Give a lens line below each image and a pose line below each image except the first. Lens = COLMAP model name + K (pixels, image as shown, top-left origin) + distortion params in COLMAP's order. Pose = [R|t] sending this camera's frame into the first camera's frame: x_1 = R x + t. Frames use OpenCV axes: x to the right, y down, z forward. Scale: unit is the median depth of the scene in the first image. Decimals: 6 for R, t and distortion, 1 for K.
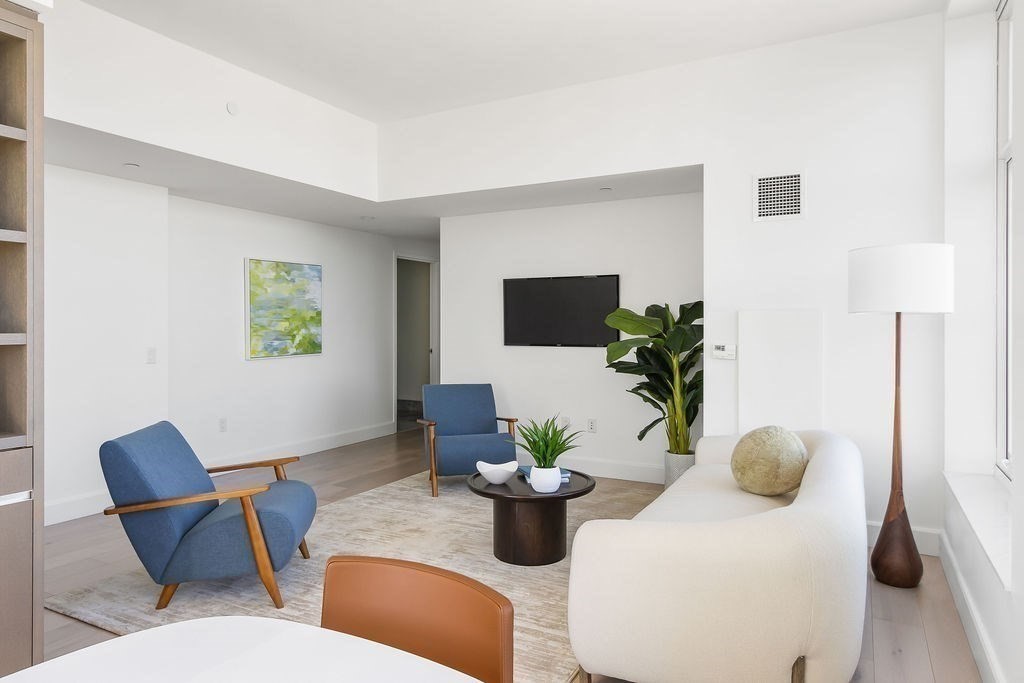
lens RADIAL K [[640.5, 0, 508.0], [0, 640.5, 326.4], [0, 0, 1]] dist [-0.000004, 0.001146]
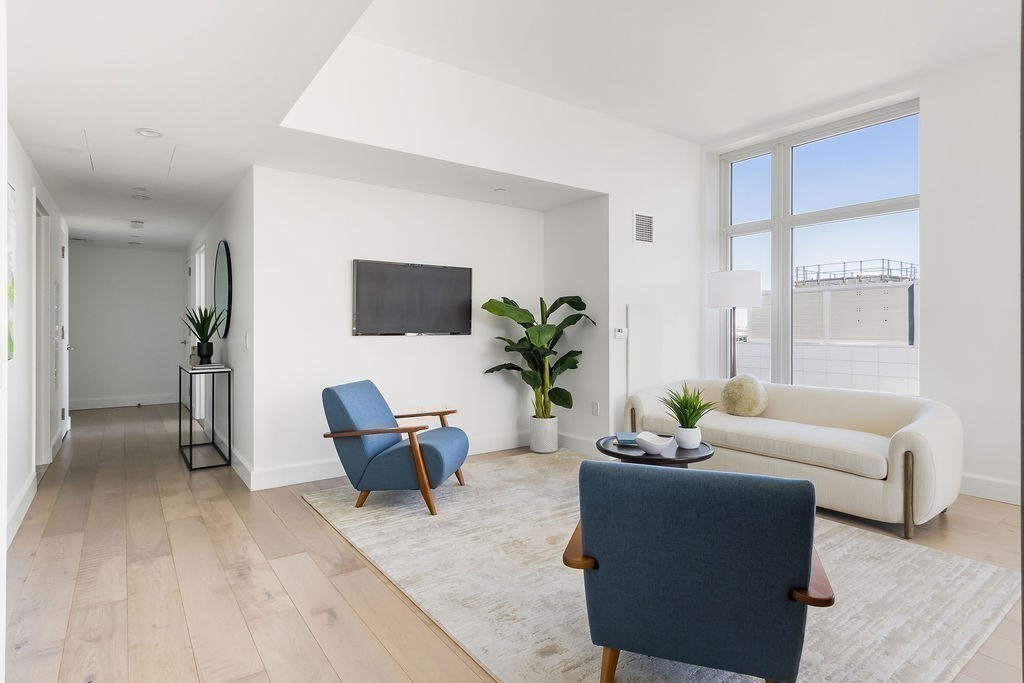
lens RADIAL K [[537.8, 0, 508.7], [0, 537.8, 329.1], [0, 0, 1]] dist [-0.000392, -0.000421]
pose [[0.435746, -0.002176, 0.900067, -0.686056], [0.000930, 0.999998, 0.001967, 0.023260], [-0.900069, -0.000020, 0.435747, 0.597480]]
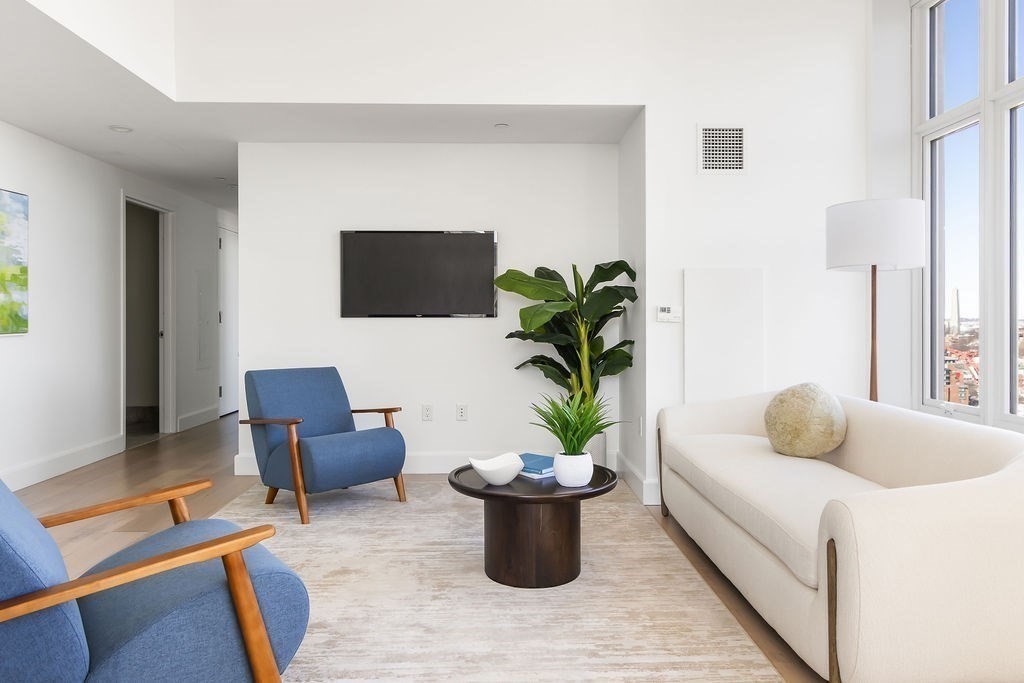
lens RADIAL K [[692.3, 0, 515.1], [0, 692.3, 319.3], [0, 0, 1]] dist [0.002777, -0.000183]
pose [[0.866165, -0.001163, 0.499756, -0.289769], [0.001880, 0.999998, -0.000931, 0.039944], [-0.499754, 0.001746, 0.866165, 0.214775]]
